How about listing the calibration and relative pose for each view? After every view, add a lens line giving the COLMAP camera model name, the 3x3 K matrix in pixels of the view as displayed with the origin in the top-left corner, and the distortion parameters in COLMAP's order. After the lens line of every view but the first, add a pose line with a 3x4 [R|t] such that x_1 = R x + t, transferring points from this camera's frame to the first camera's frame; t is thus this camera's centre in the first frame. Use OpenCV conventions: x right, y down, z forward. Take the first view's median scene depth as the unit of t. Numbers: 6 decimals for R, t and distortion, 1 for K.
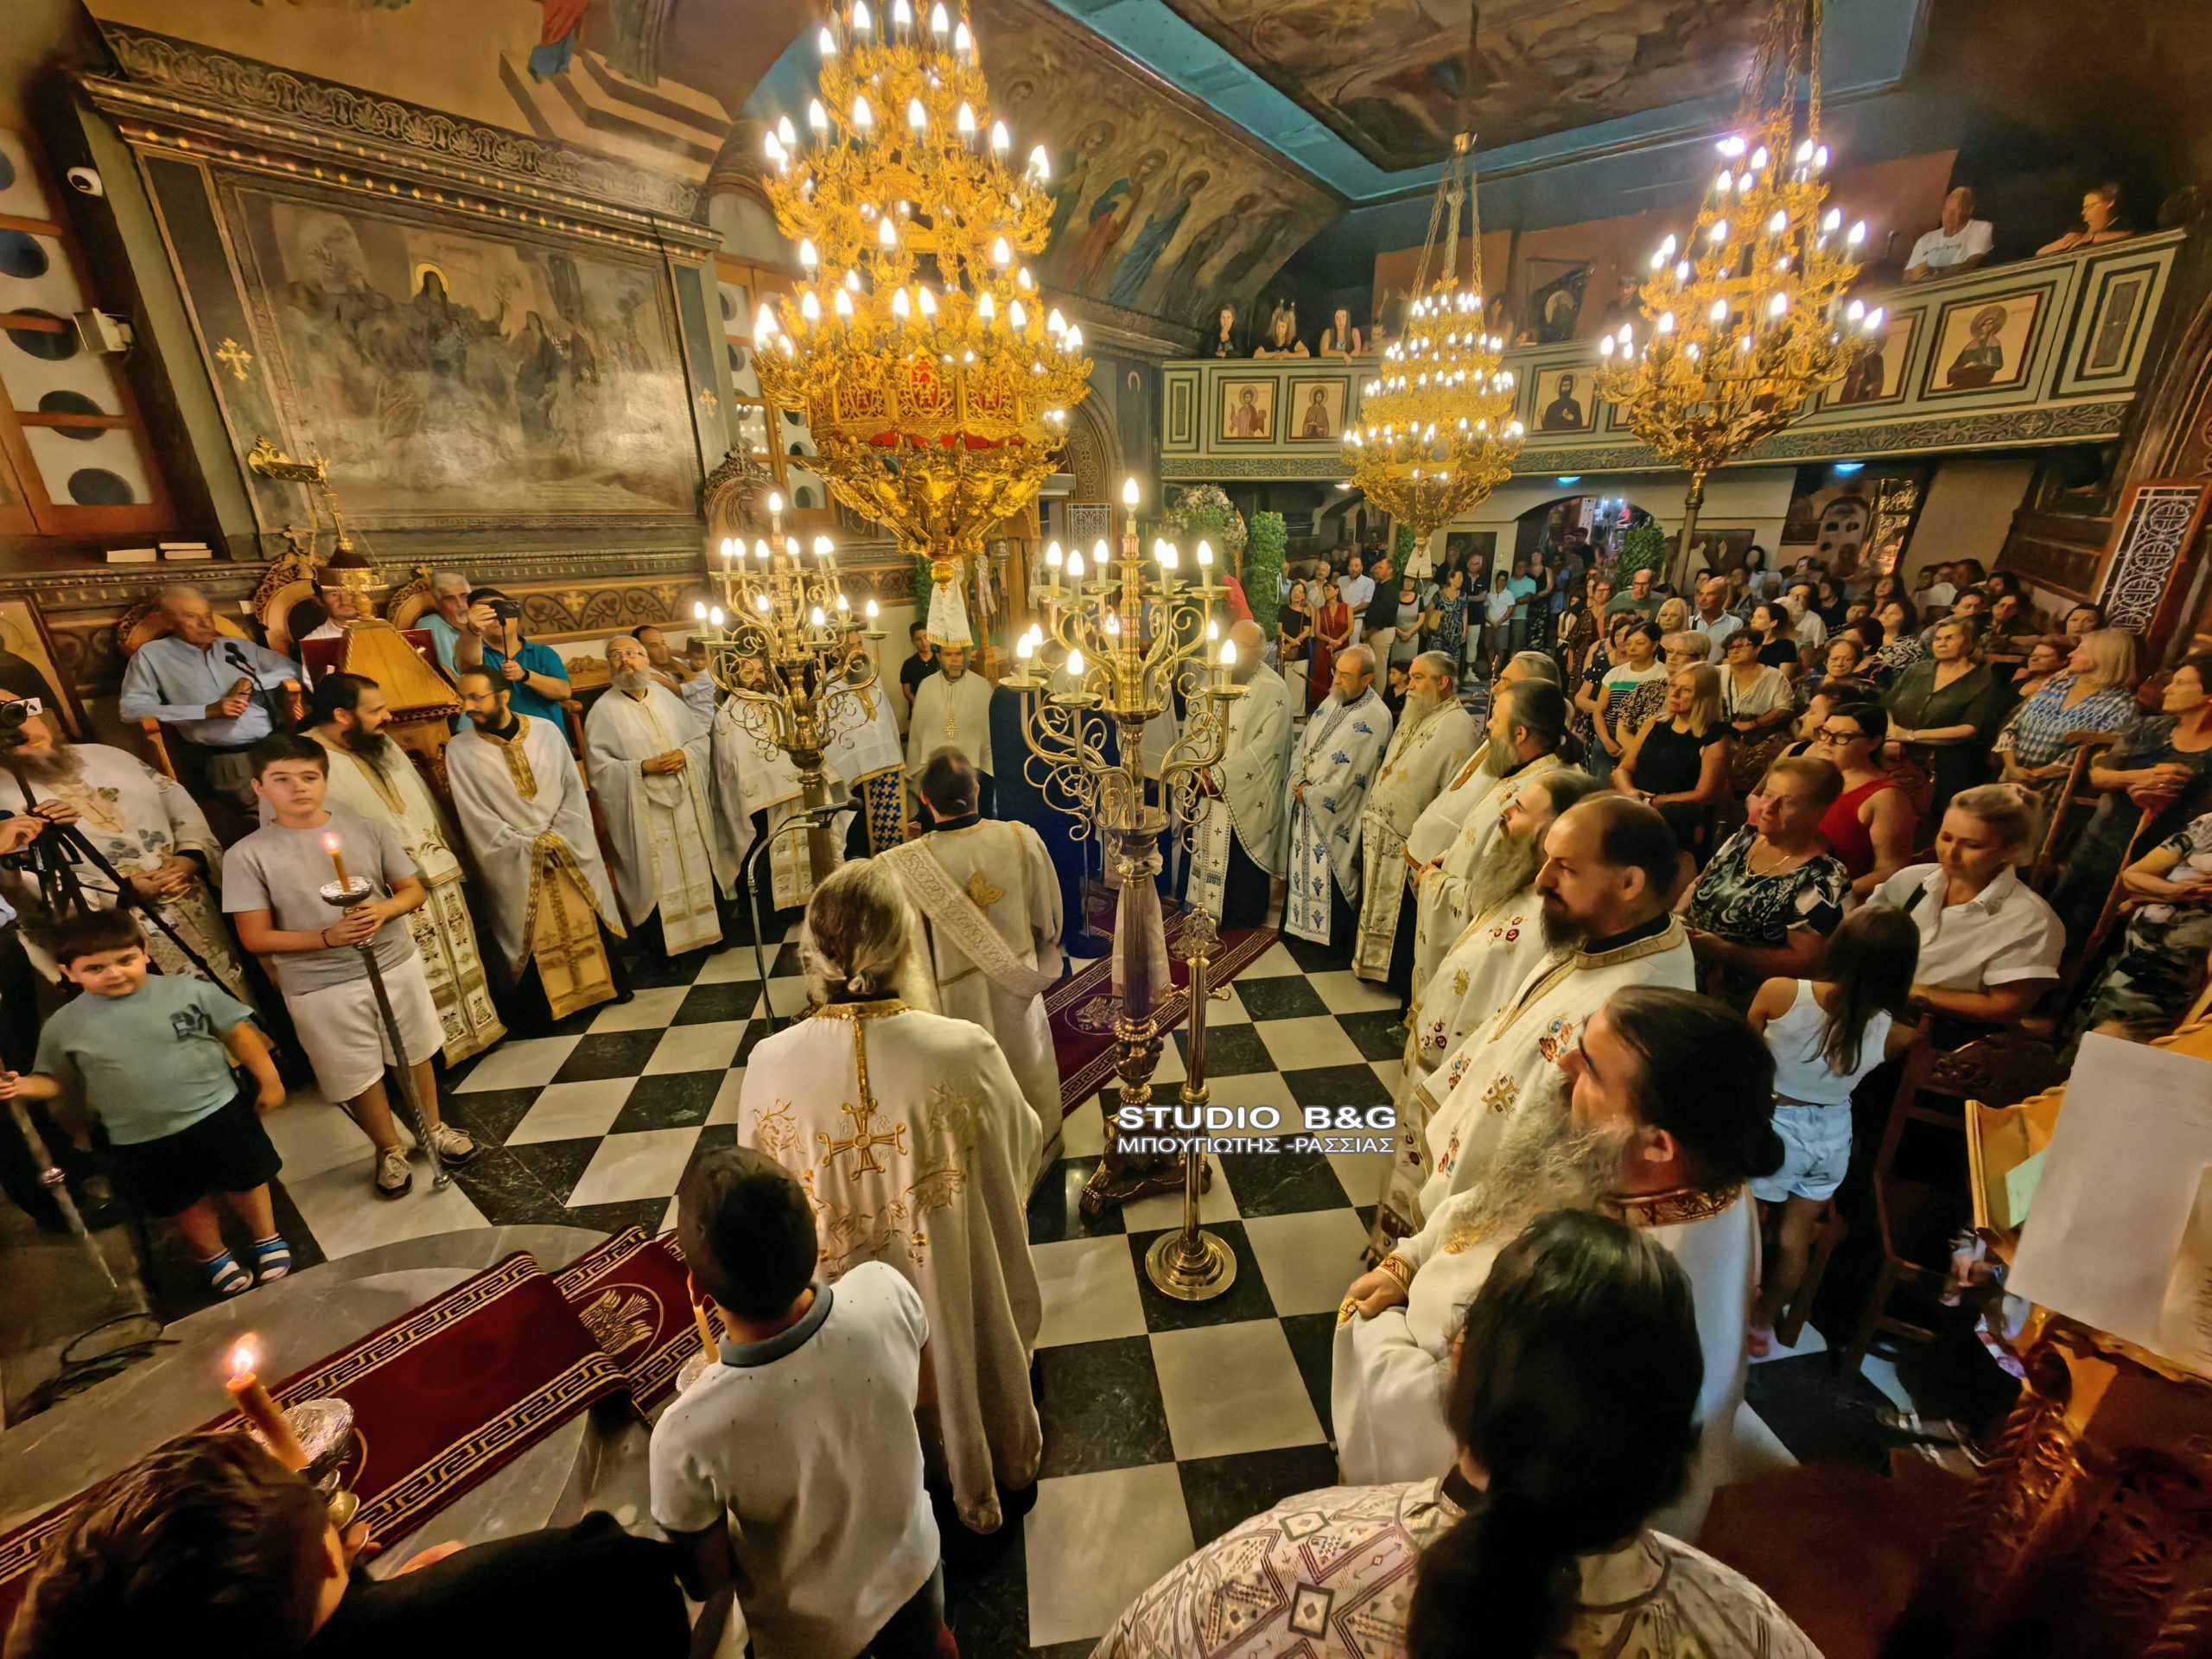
lens RADIAL K [[877.8, 0, 1106.0], [0, 877.8, 829.5], [0, 0, 1]] dist [0.008902, -0.010081]
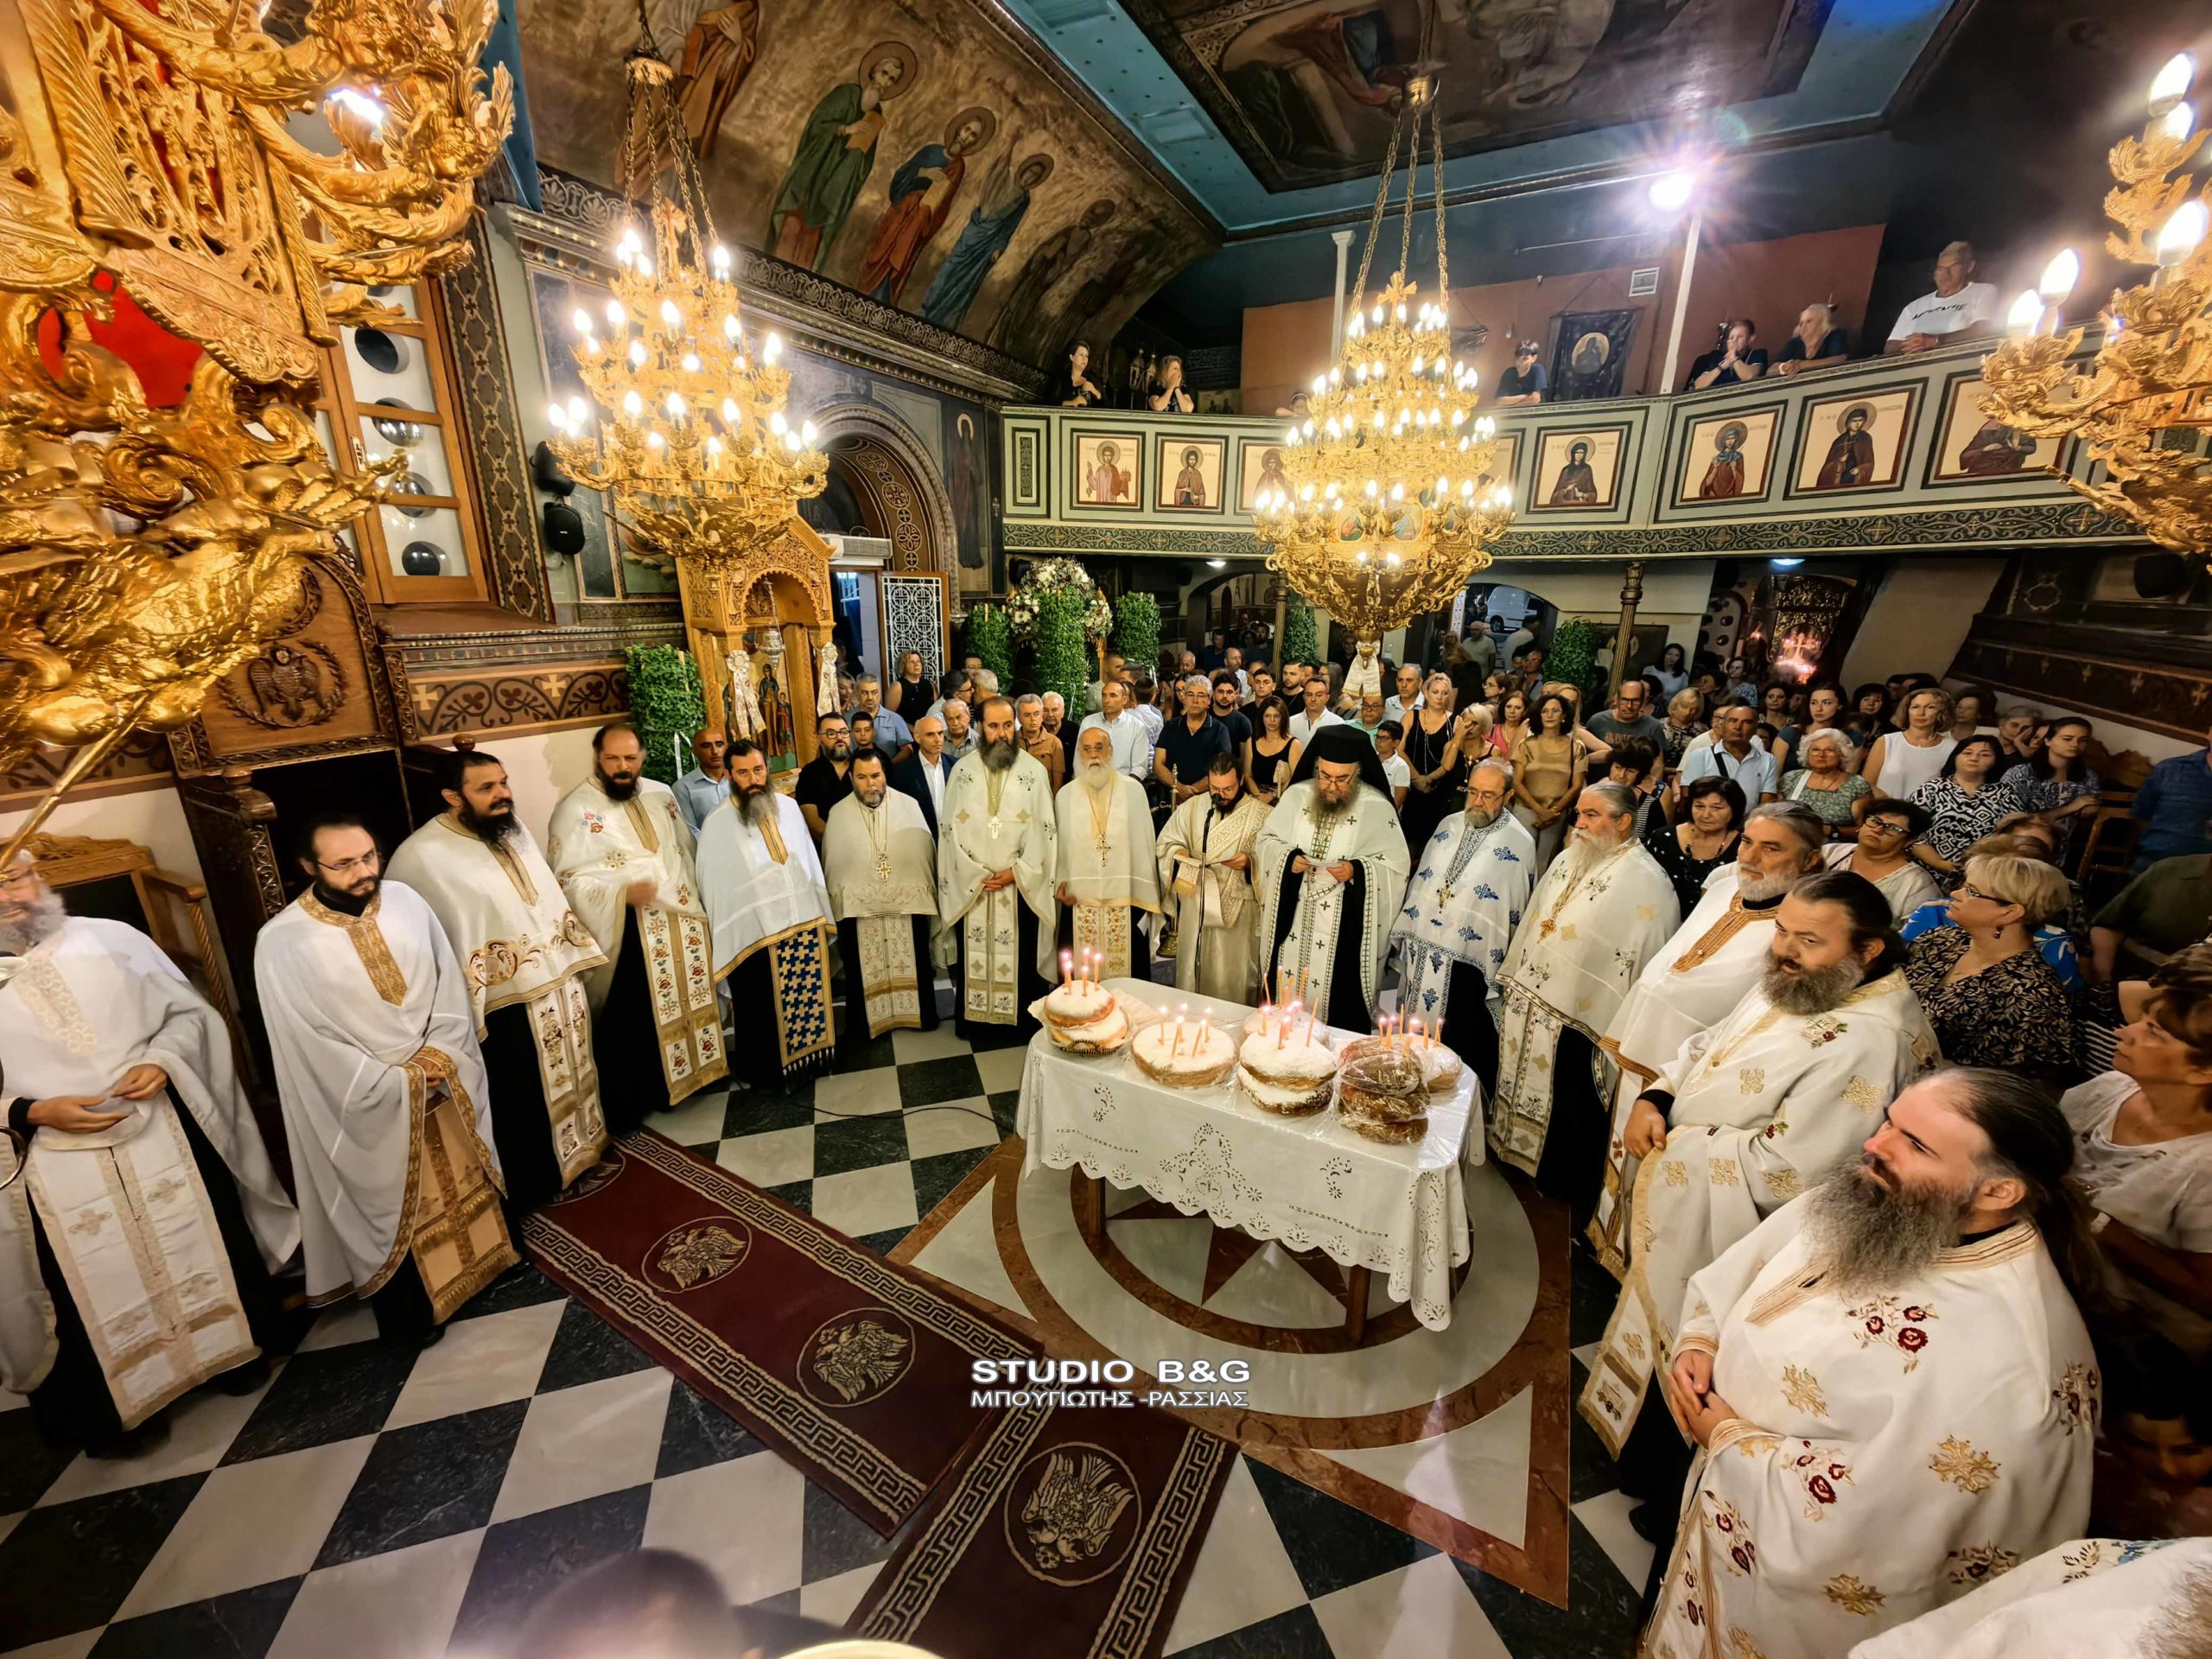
lens RADIAL K [[881.8, 0, 1120.3], [0, 881.8, 831.3], [0, 0, 1]] dist [0.000928, -0.010348]
pose [[0.984369, -0.023562, 0.174533, 0.026039], [0.035609, 0.997170, -0.066217, -0.106966], [-0.172479, 0.071397, 0.982422, 0.264217]]
